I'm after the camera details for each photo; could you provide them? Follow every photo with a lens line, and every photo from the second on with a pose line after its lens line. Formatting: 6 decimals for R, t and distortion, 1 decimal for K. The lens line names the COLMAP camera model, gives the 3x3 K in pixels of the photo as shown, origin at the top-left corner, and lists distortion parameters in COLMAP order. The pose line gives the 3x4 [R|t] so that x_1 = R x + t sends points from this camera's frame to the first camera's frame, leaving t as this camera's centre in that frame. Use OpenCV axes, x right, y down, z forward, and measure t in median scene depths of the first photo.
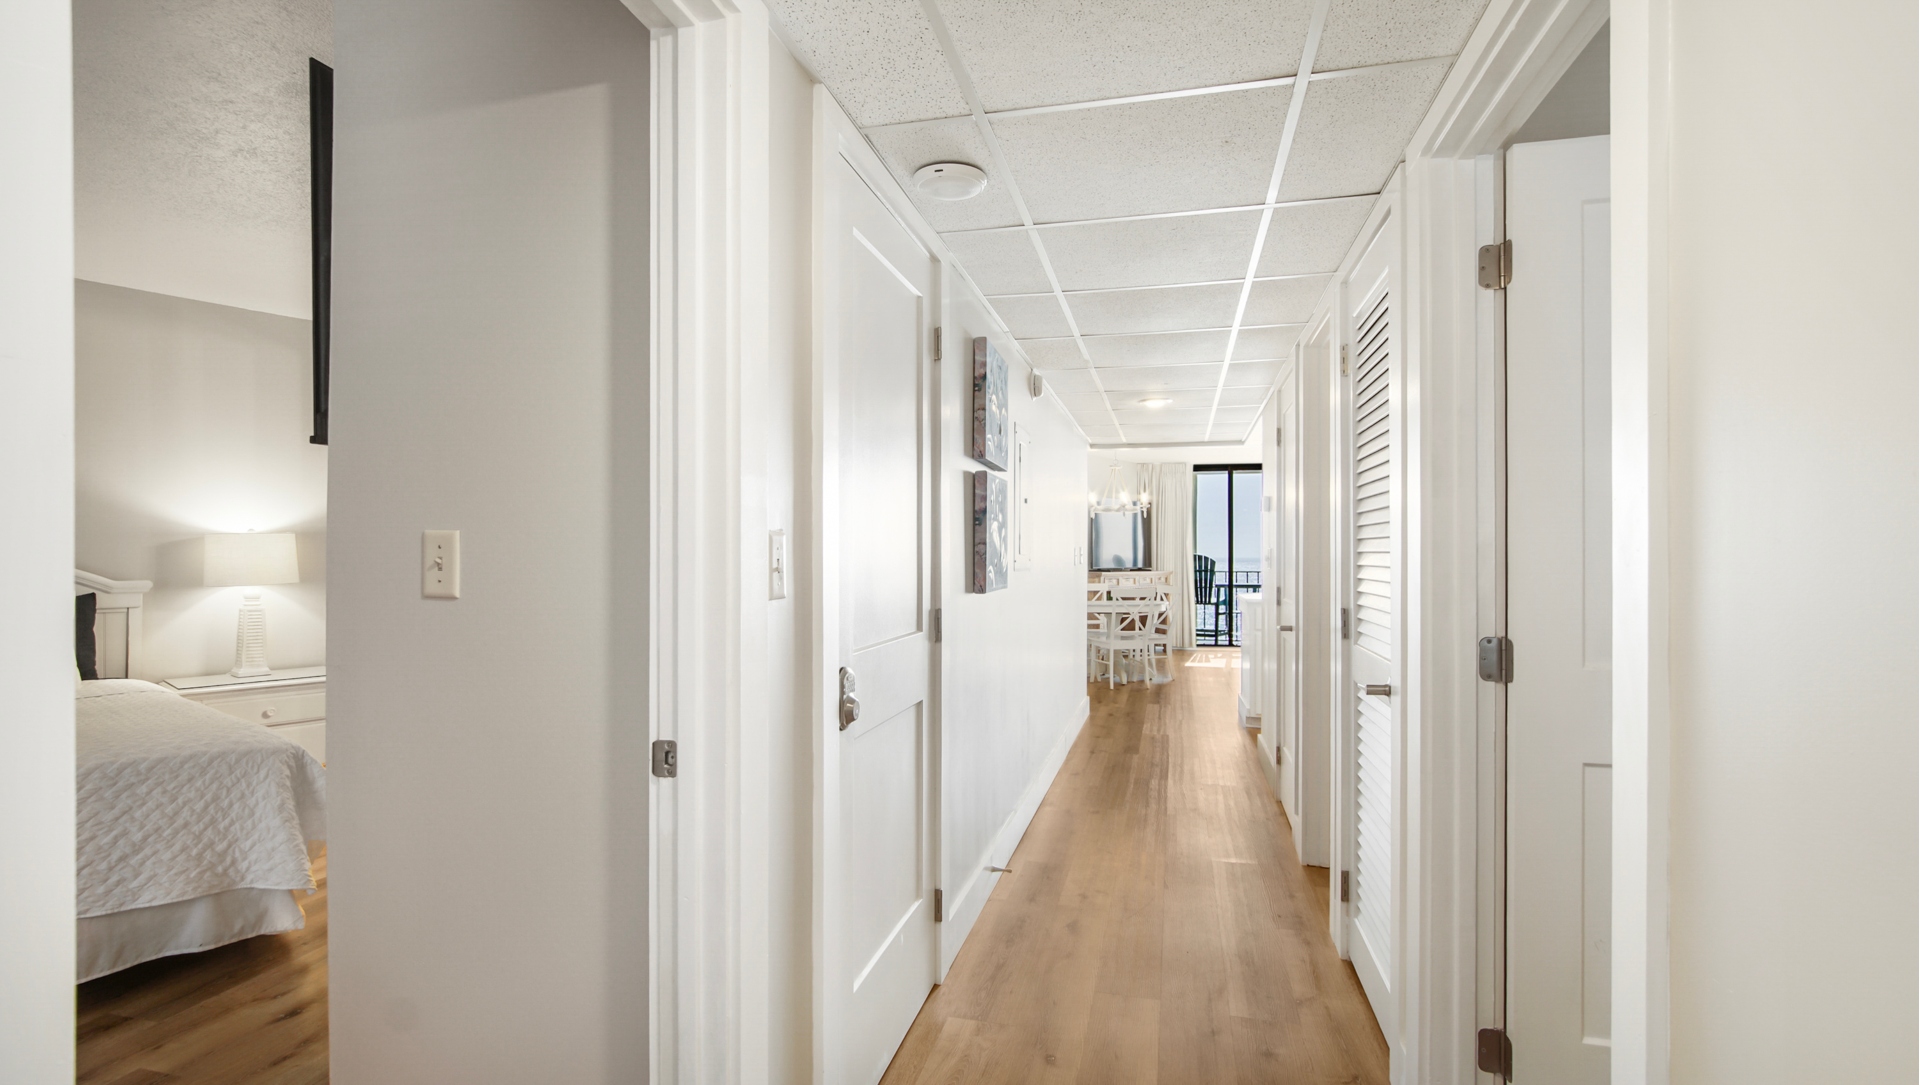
lens RADIAL K [[870.7, 0, 960.0], [0, 870.7, 542.5], [0, 0, 1]] dist [-0.000945, 0.000484]
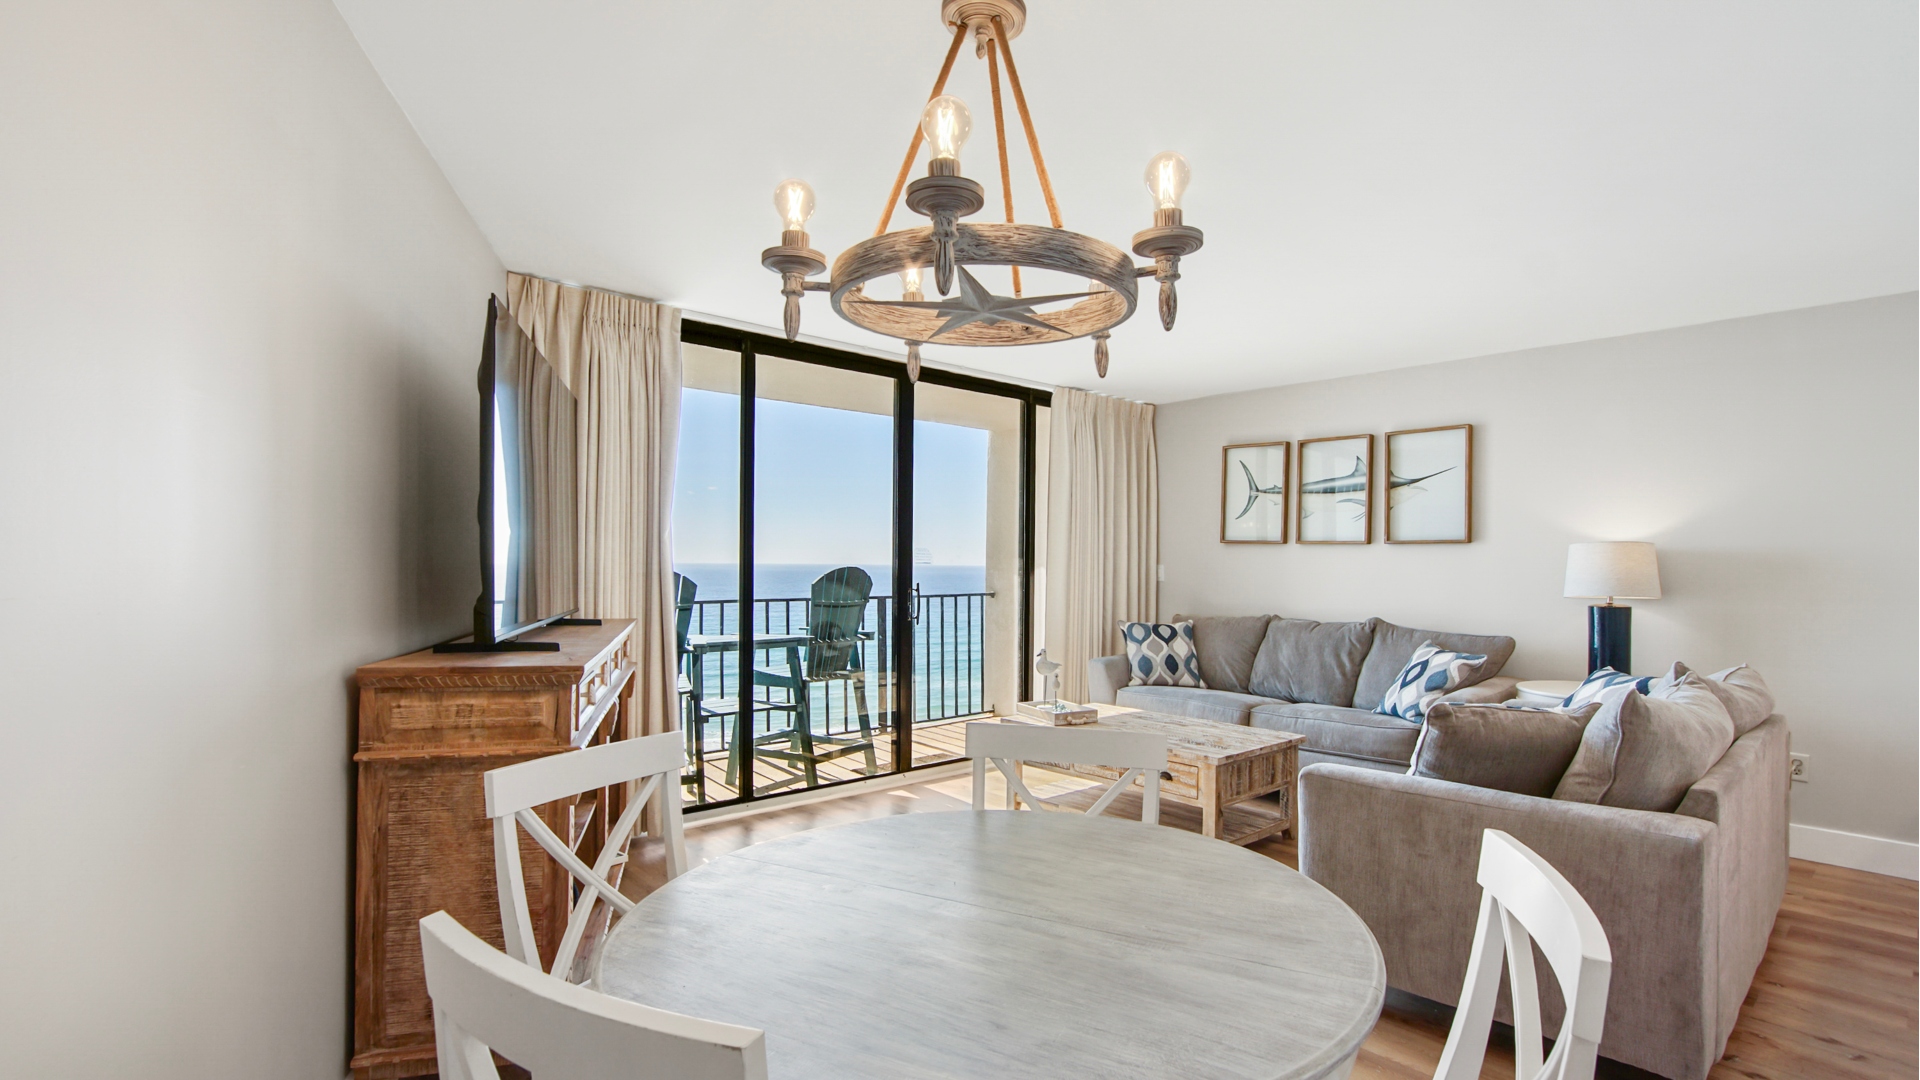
lens RADIAL K [[894.1, 0, 960.0], [0, 894.1, 540.0], [0, 0, 1]] dist [0.023520, 0.000168]
pose [[0.564805, 0.017650, 0.825036, 0.032613], [-0.014494, 0.999829, -0.011467, 0.005816], [-0.825097, -0.005481, 0.564964, 0.683589]]
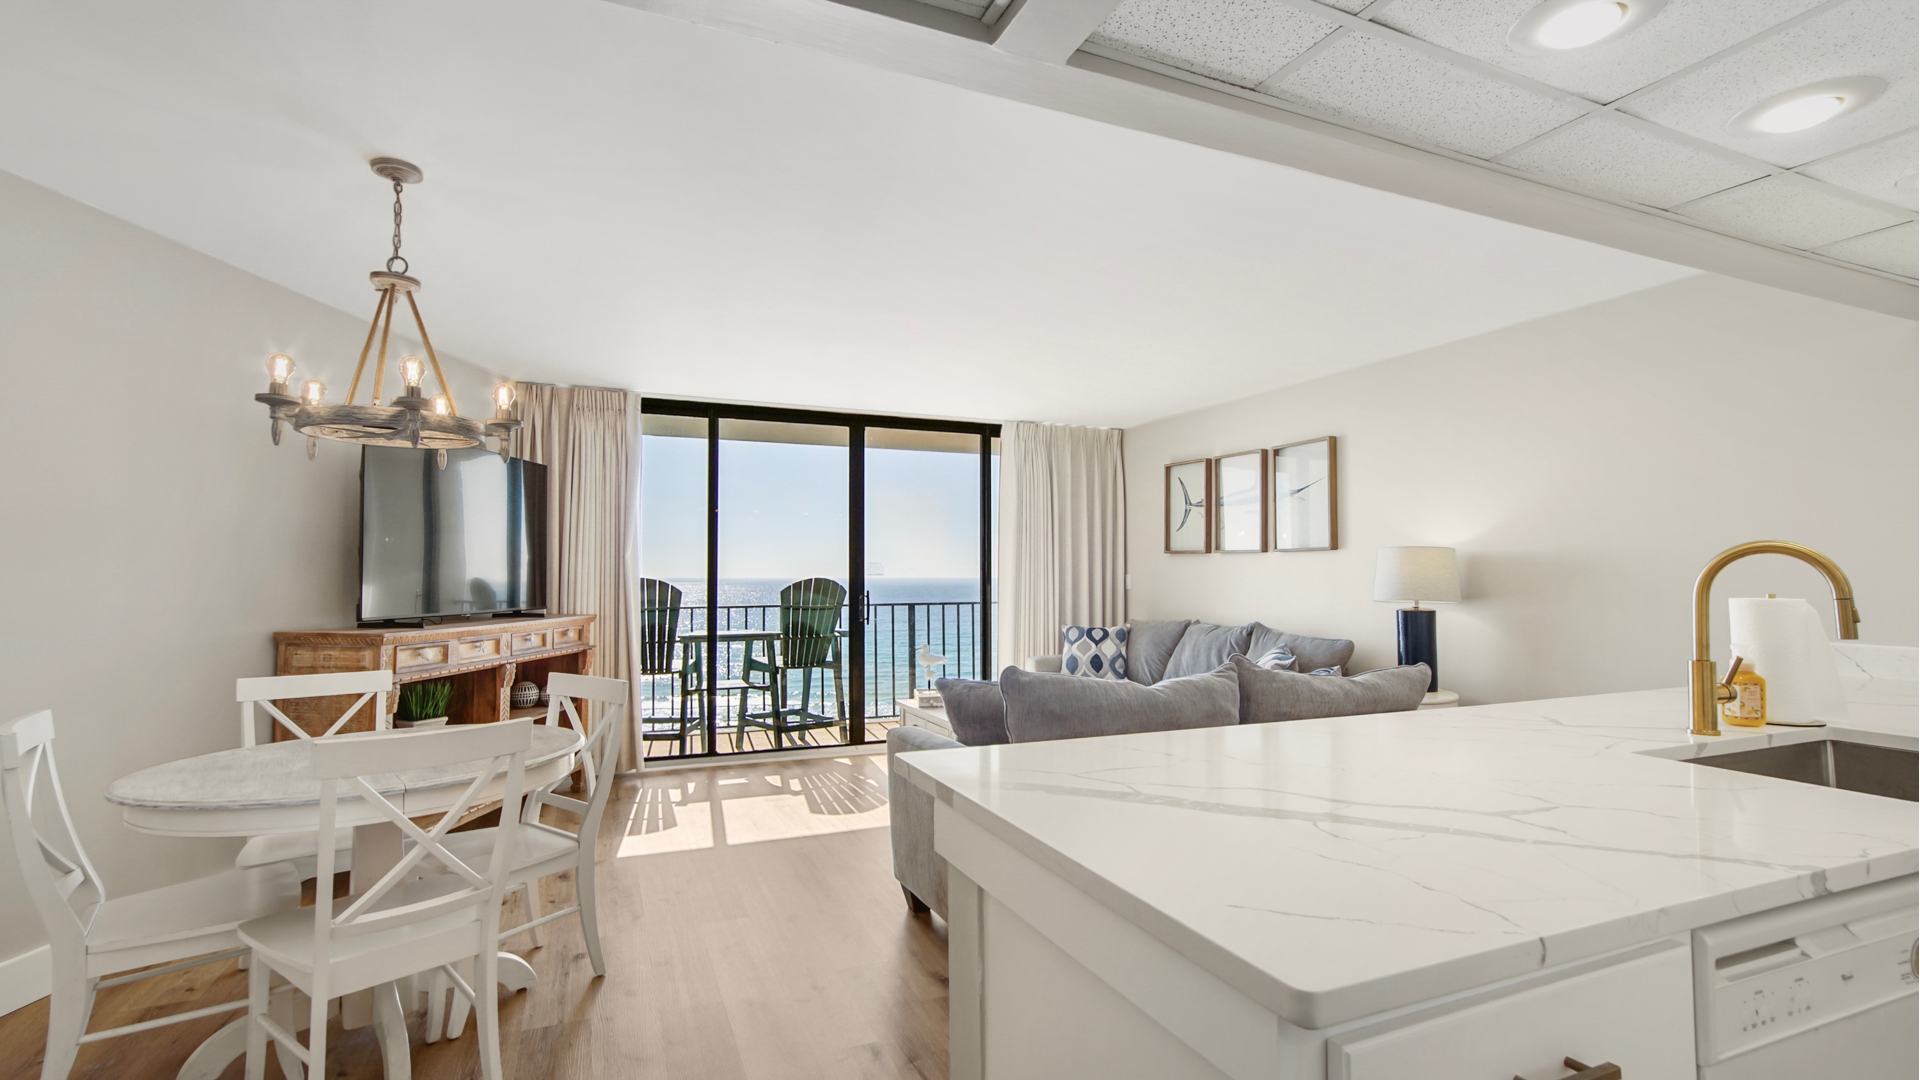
lens RADIAL K [[870.7, 0, 960.0], [0, 870.7, 540.0], [0, 0, 1]] dist [-0.000945, 0.000484]
pose [[0.801396, 0.015185, 0.597941, 0.116586], [0.000264, 0.999669, -0.025740, 0.004956], [-0.598133, 0.020786, 0.801127, 0.489043]]
